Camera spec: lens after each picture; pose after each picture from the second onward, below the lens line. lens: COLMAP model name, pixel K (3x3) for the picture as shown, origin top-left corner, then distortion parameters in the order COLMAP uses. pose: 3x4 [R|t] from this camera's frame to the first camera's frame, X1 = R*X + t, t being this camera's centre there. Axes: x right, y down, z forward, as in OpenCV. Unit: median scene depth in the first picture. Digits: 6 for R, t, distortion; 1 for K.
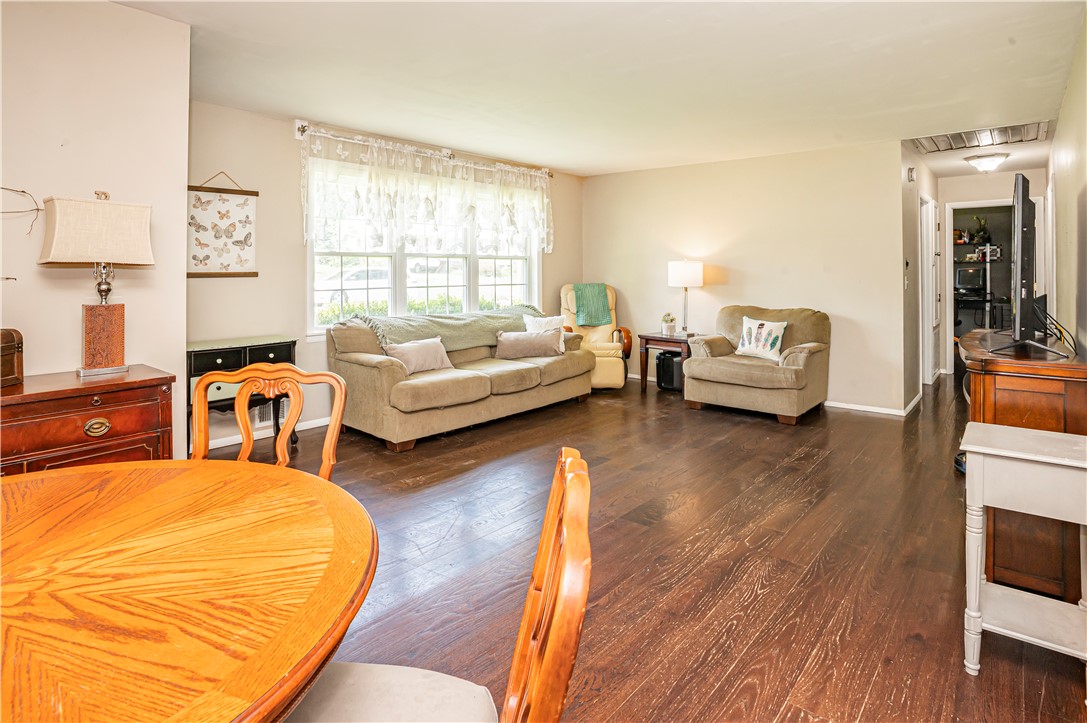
lens RADIAL K [[567.6, 0, 544.7], [0, 567.6, 270.7], [0, 0, 1]] dist [-0.025898, 0.000008]
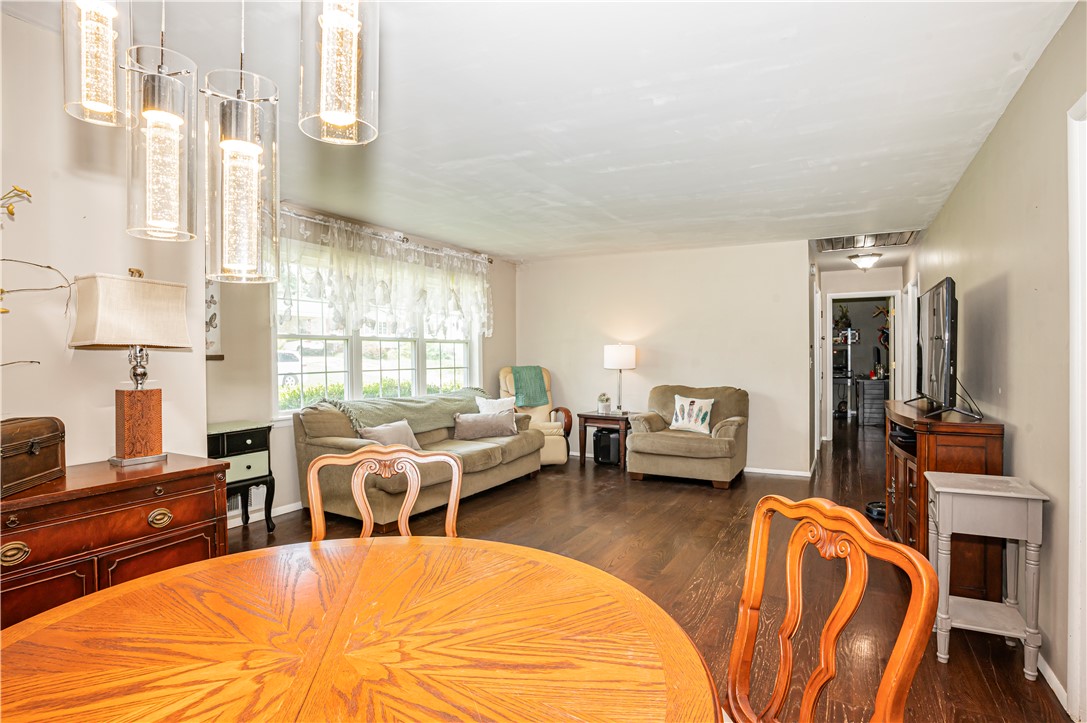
lens RADIAL K [[557.4, 0, 543.5], [0, 557.4, 361.5], [0, 0, 1]] dist [-0.037465, 0.000163]
pose [[0.978588, -0.003474, 0.205801, -0.134505], [0.000887, 0.999919, 0.012665, 0.001109], [-0.205828, -0.012211, 0.978512, -0.015212]]
